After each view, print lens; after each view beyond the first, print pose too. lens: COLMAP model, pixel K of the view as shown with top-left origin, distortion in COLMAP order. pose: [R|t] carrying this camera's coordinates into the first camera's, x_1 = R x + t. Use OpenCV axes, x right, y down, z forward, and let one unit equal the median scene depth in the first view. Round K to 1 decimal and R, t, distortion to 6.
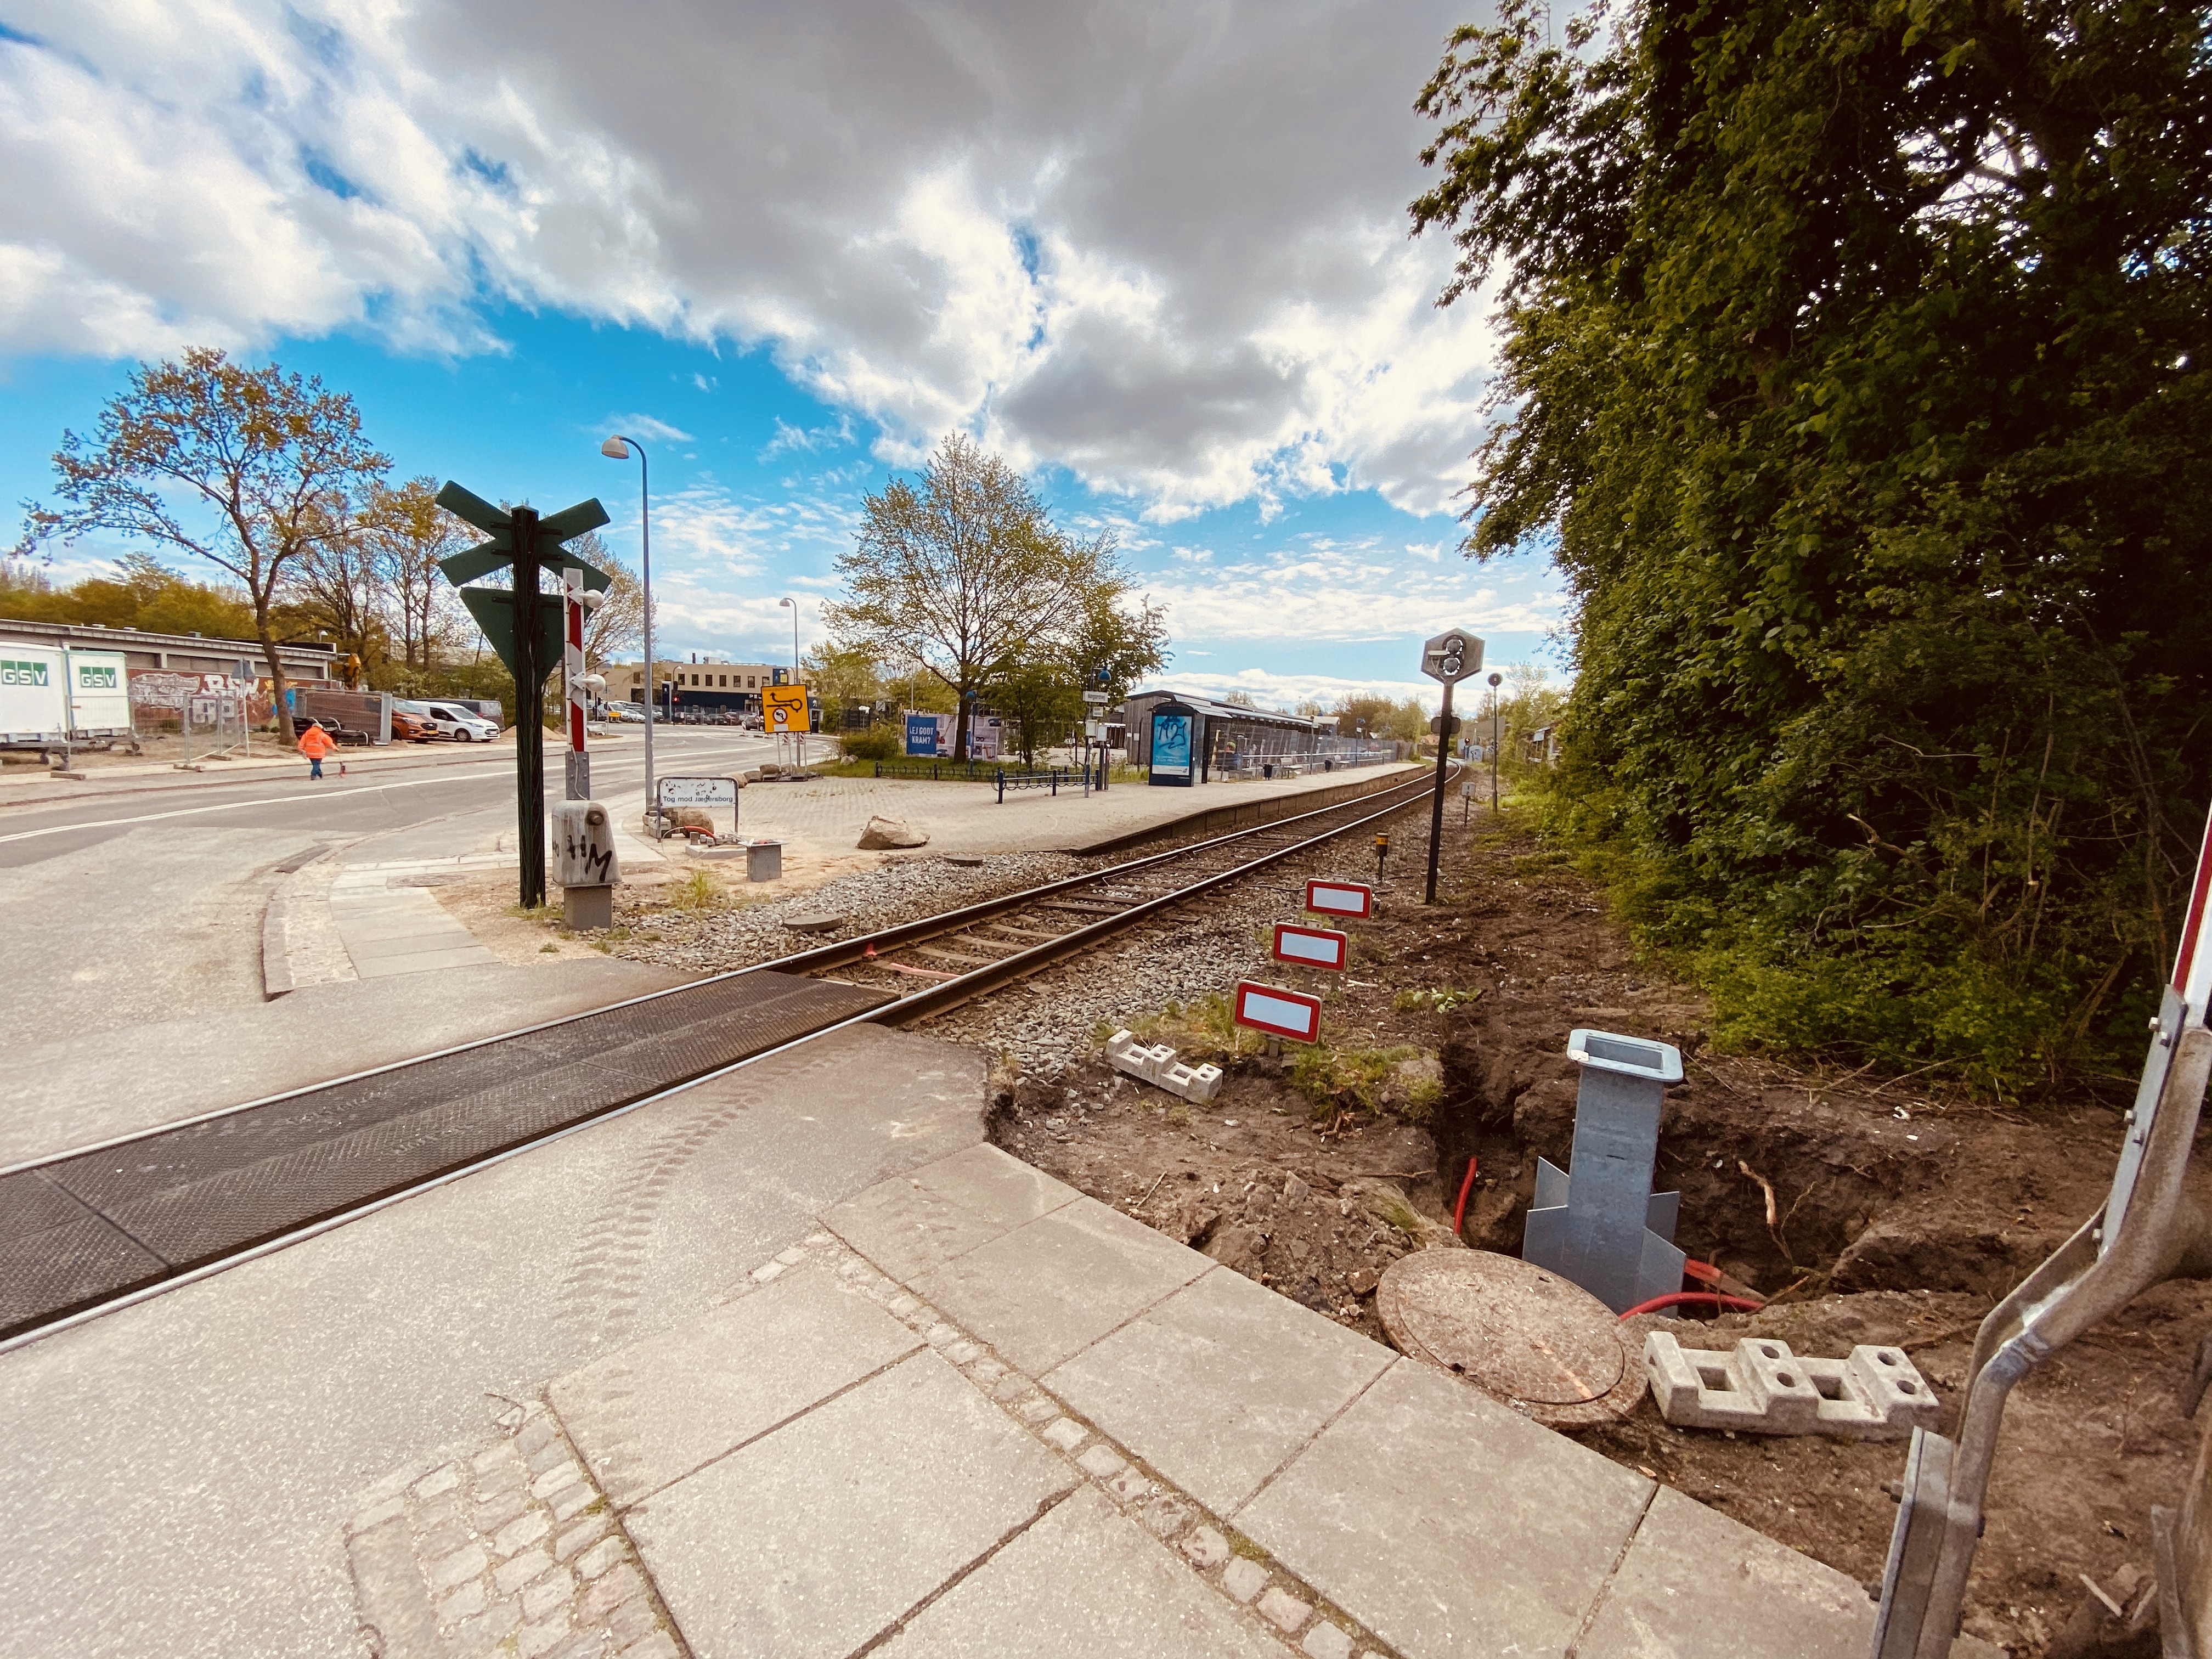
lens RADIAL K [[904.1, 0, 1095.5], [0, 904.1, 837.2], [0, 0, 1]] dist [-0.002941, -0.002867]
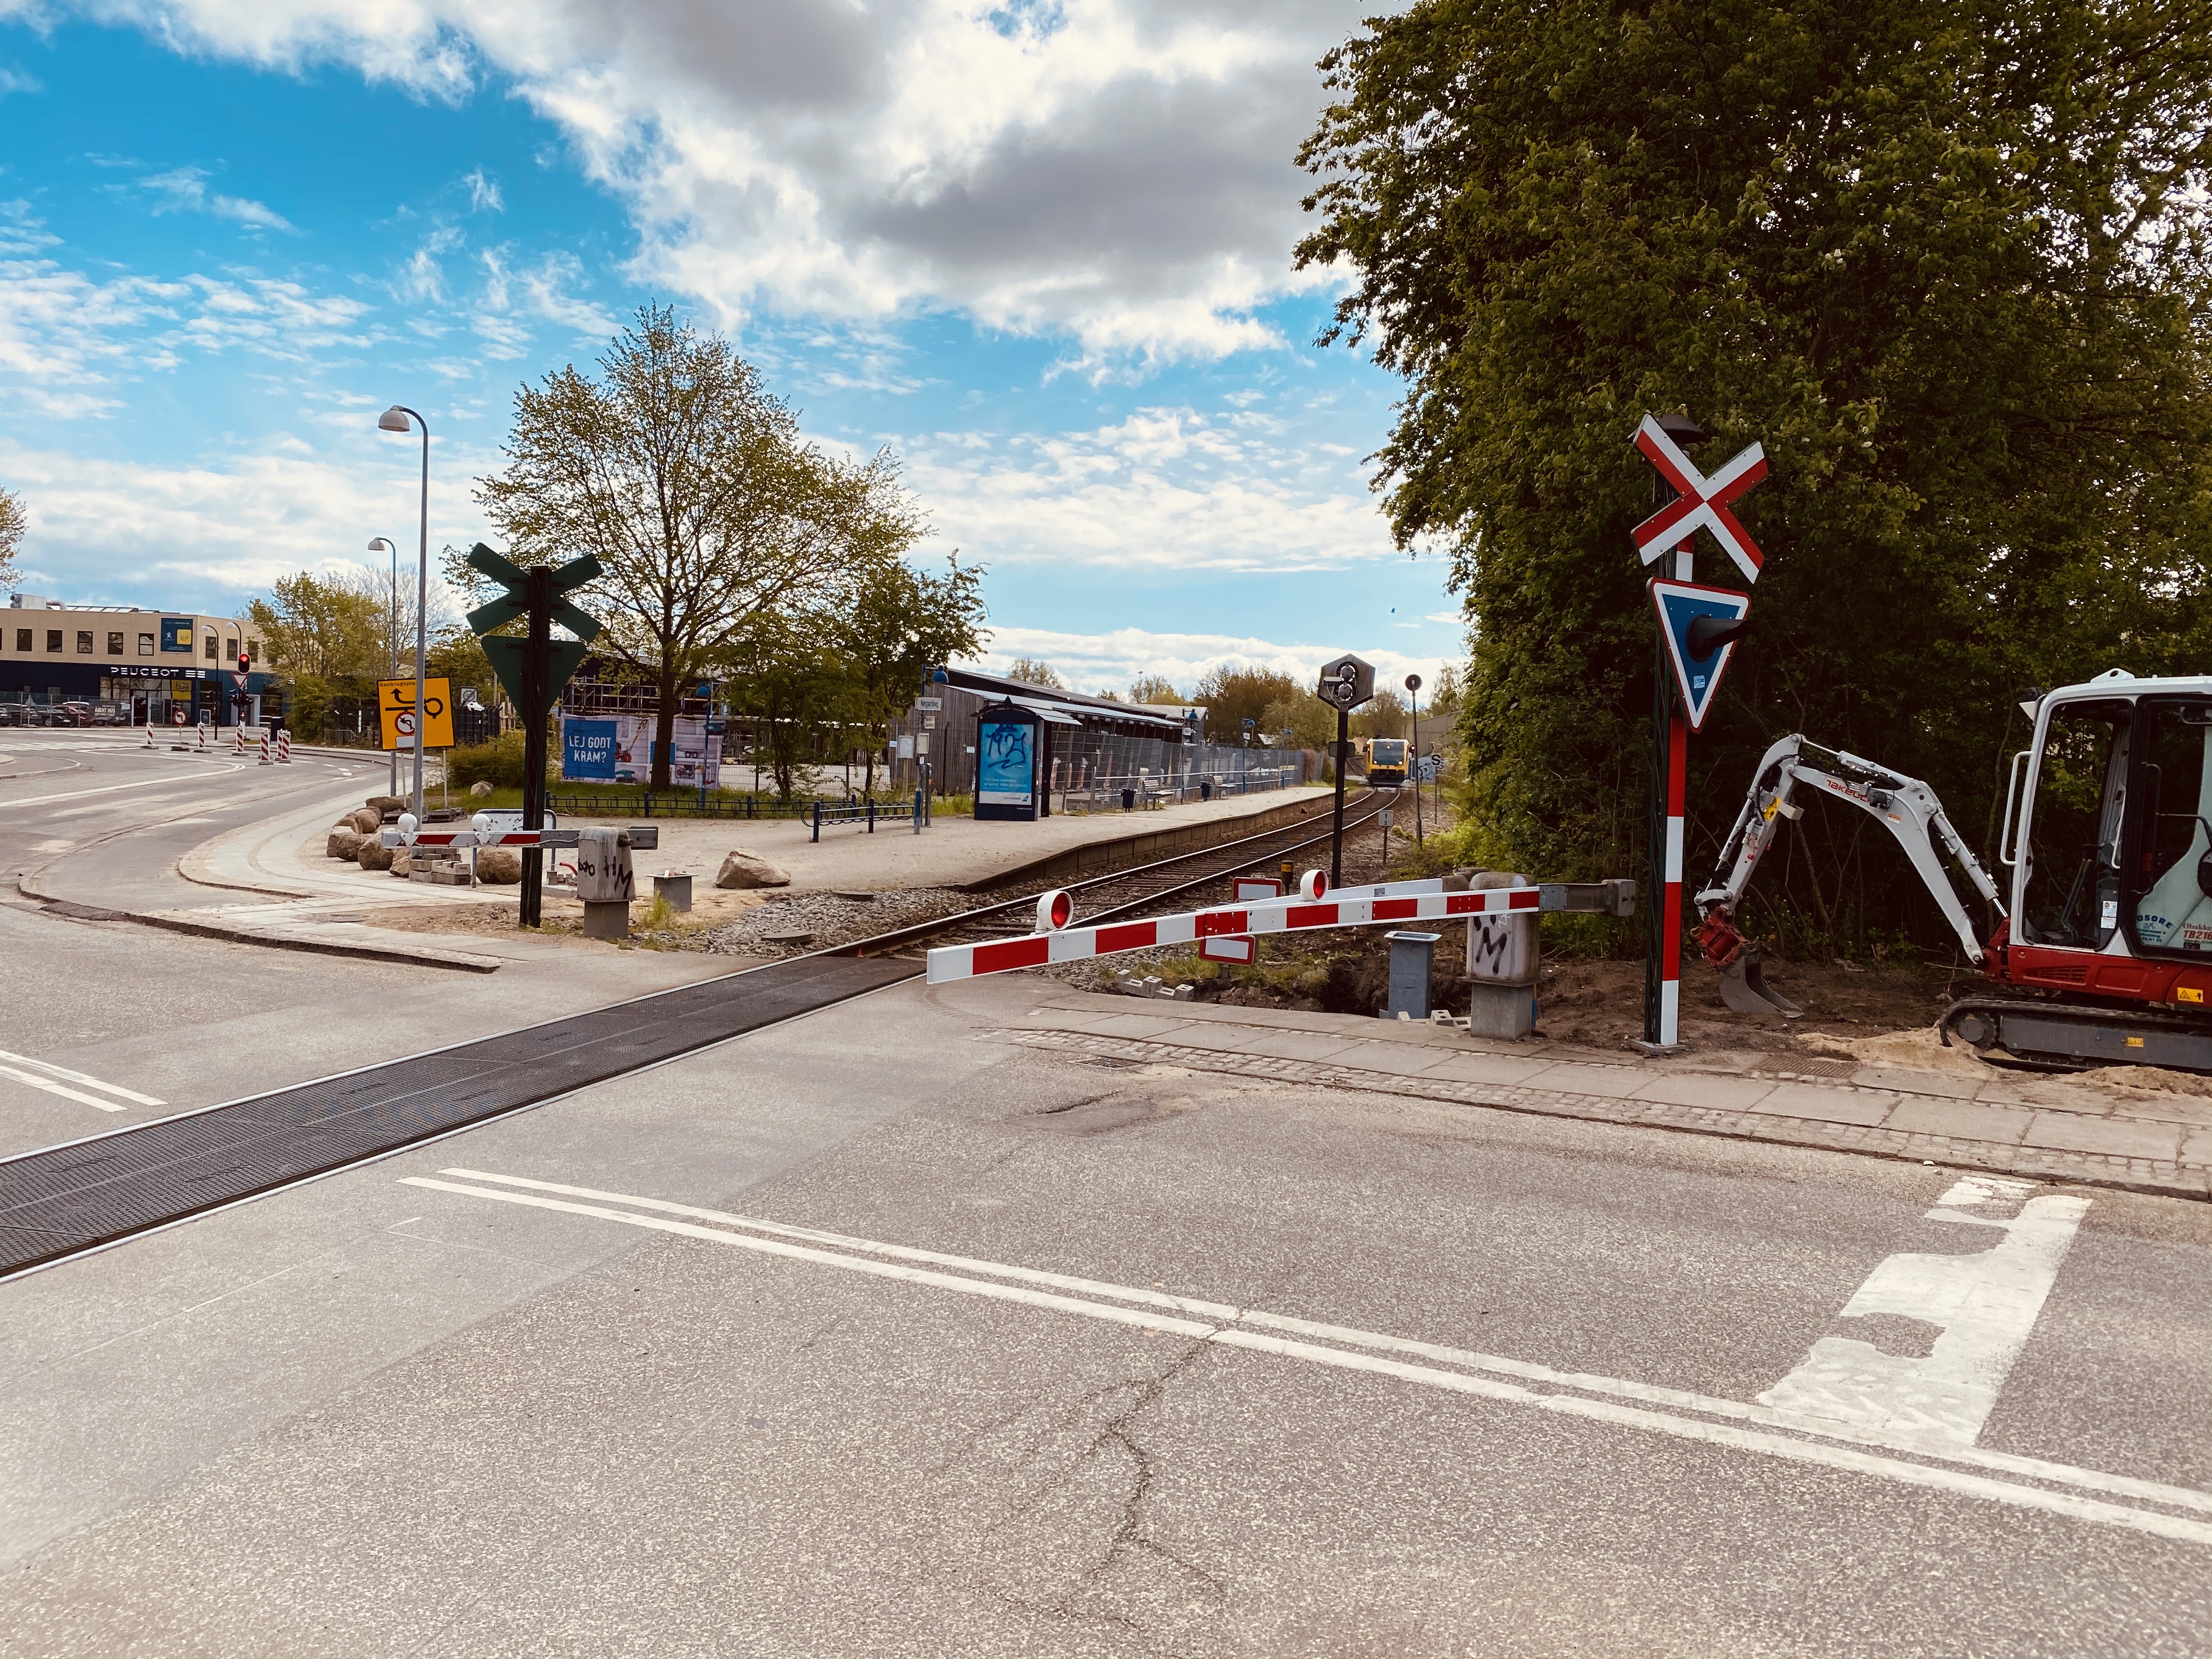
lens RADIAL K [[1698.6, 0, 1110.4], [0, 1698.6, 826.7], [0, 0, 1]] dist [0.042921, -0.066281]
pose [[0.978718, -0.015589, 0.204614, -0.094746], [0.027766, 0.998001, -0.056776, 0.023883], [-0.203320, 0.061249, 0.977195, -0.293295]]
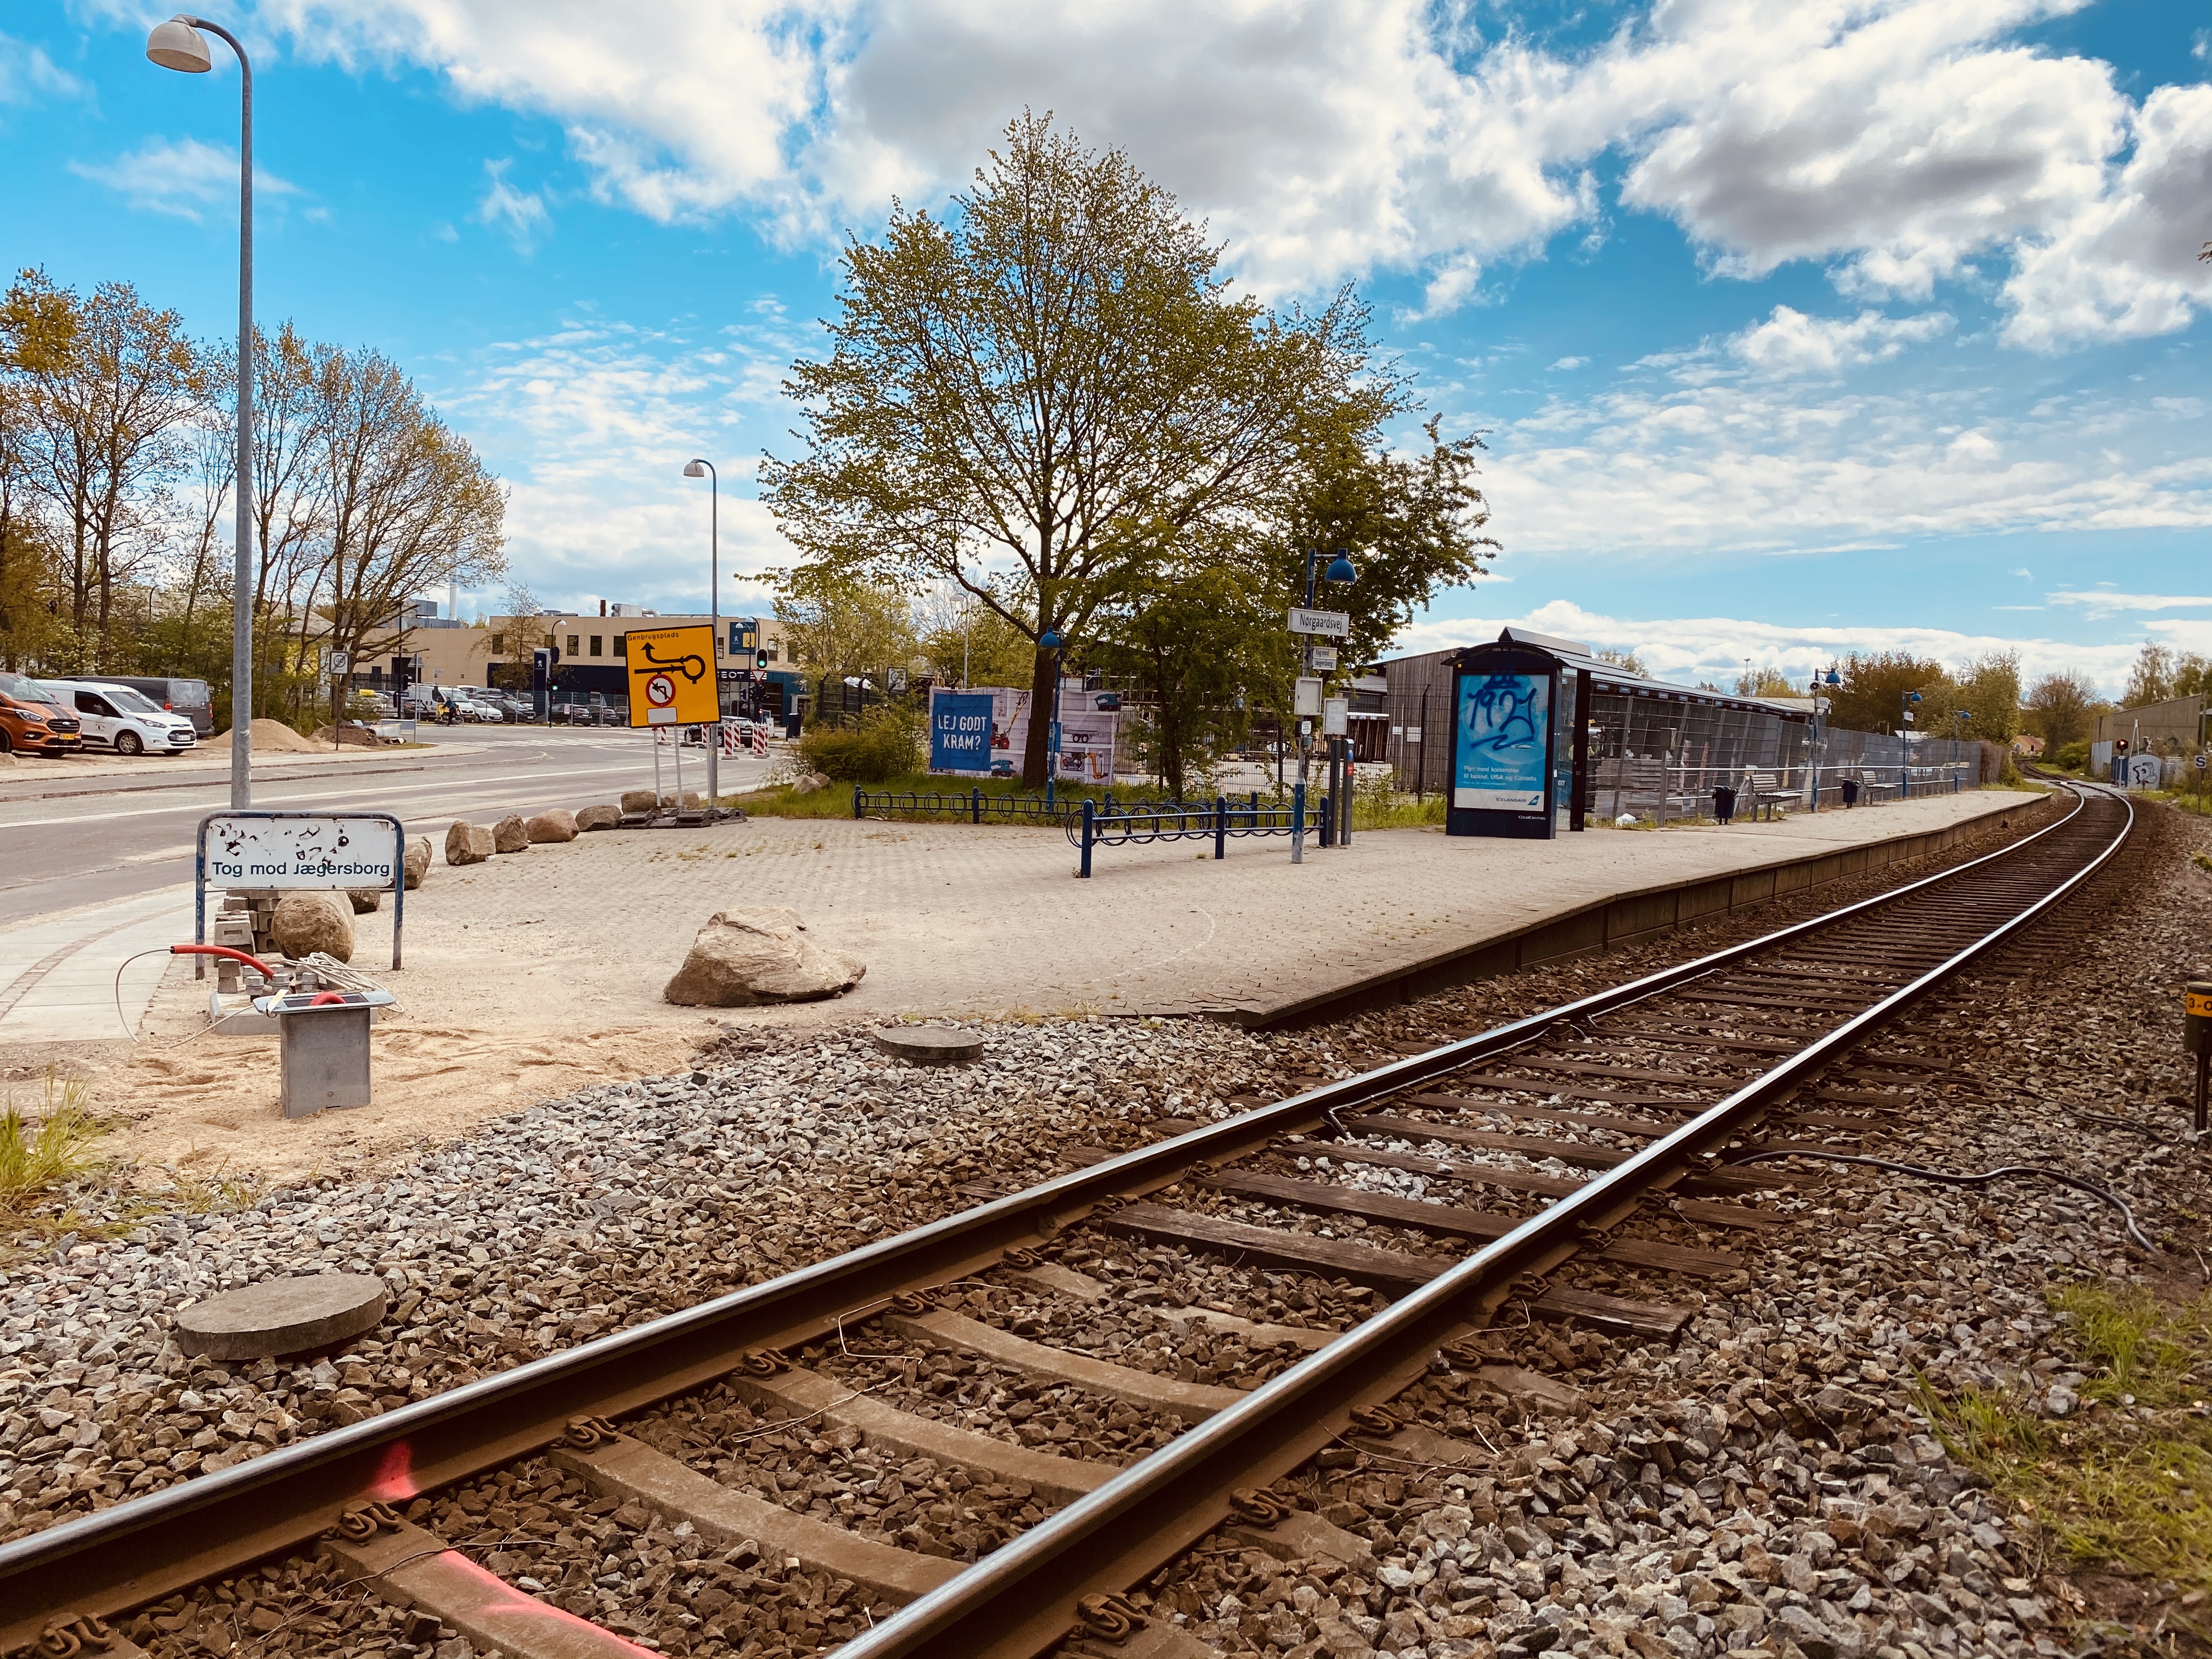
lens RADIAL K [[1698.6, 0, 1068.7], [0, 1698.6, 802.7], [0, 0, 1]] dist [0.042921, -0.066281]
pose [[0.988315, -0.003186, -0.152395, 0.003232], [-0.008576, 0.997036, -0.076462, -0.007170], [0.152186, 0.076876, 0.985357, 0.136057]]
